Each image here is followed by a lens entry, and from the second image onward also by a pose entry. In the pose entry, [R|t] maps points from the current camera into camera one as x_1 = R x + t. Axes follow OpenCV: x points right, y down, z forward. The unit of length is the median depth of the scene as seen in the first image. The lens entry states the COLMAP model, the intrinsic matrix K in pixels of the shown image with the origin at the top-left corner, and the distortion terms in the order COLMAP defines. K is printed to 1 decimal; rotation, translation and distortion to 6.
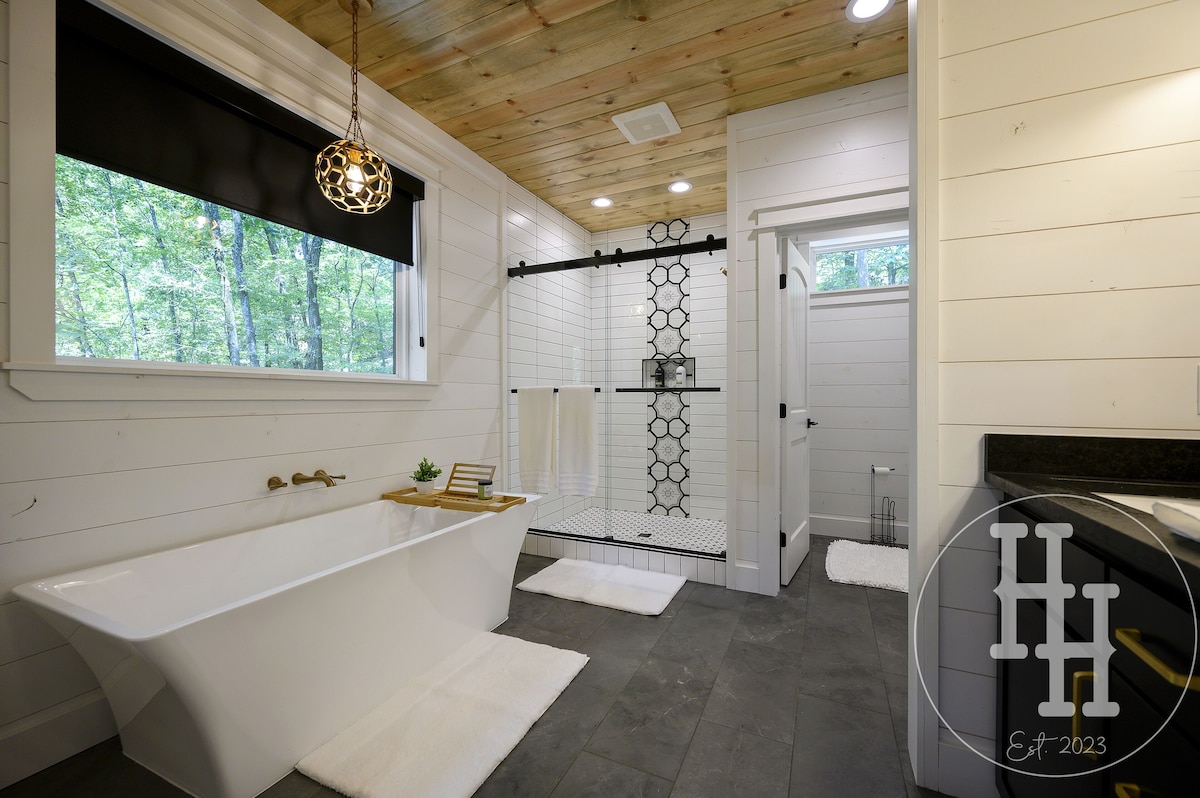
lens RADIAL K [[485.7, 0, 596.6], [0, 485.7, 401.0], [0, 0, 1]] dist [-0.001711, 0.000009]
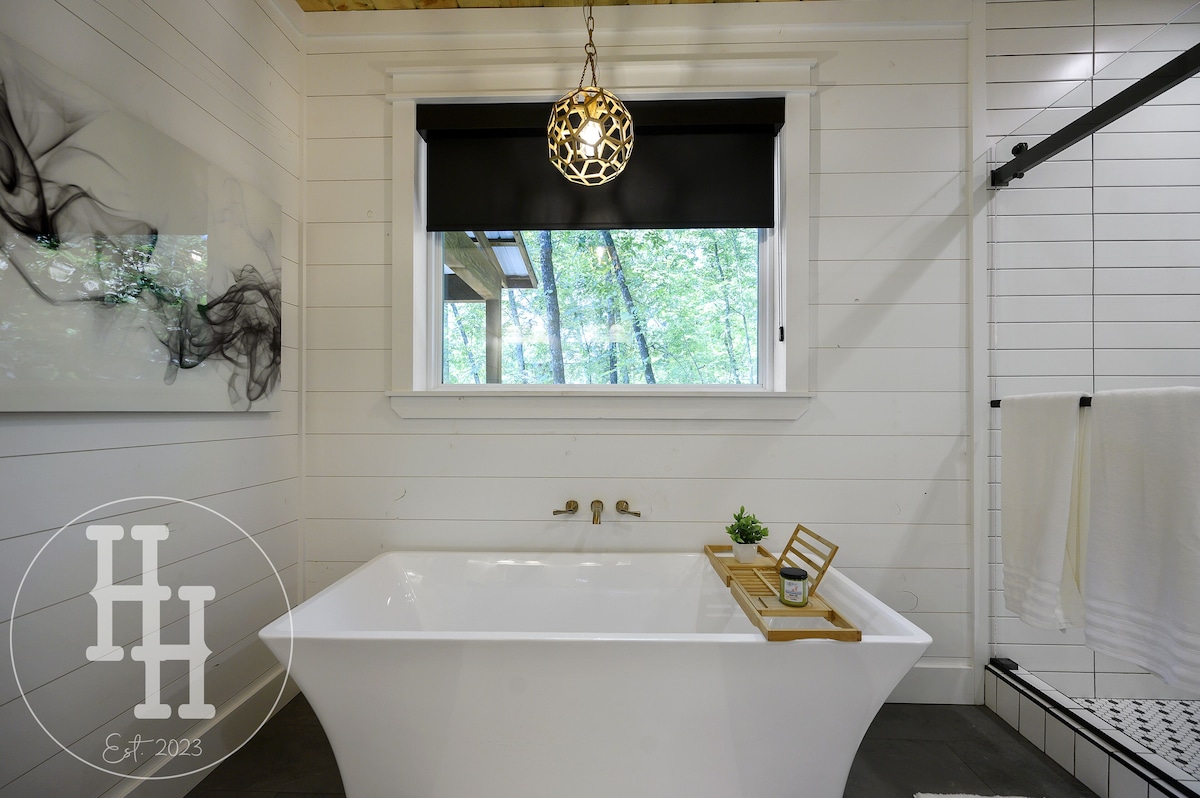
lens RADIAL K [[485.7, 0, 598.7], [0, 485.7, 411.3], [0, 0, 1]] dist [-0.001711, 0.000009]
pose [[0.401004, 0.001501, -0.916075, 0.159200], [-0.005964, 0.999982, -0.000972, -0.011536], [0.916057, 0.005853, 0.401006, 0.490440]]
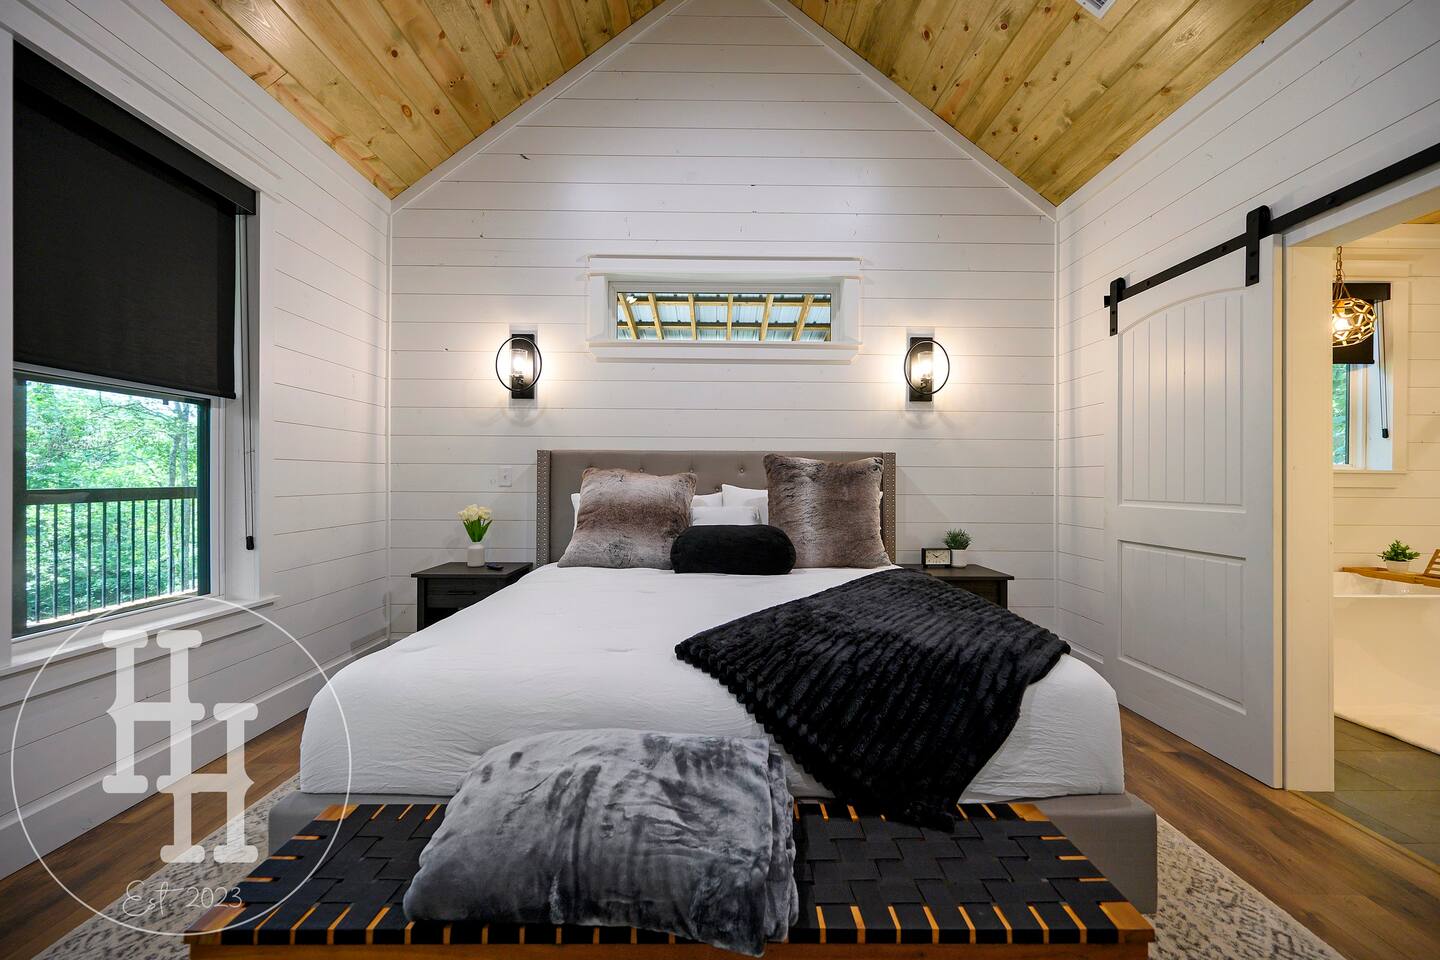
lens RADIAL K [[582.8, 0, 709.7], [0, 582.8, 488.7], [0, 0, 1]] dist [-0.001711, 0.000009]
pose [[0.448122, 0.001347, -0.893971, 0.115496], [-0.002827, 0.999996, 0.000089, 0.003252], [0.893968, 0.002487, 0.448124, -0.892035]]
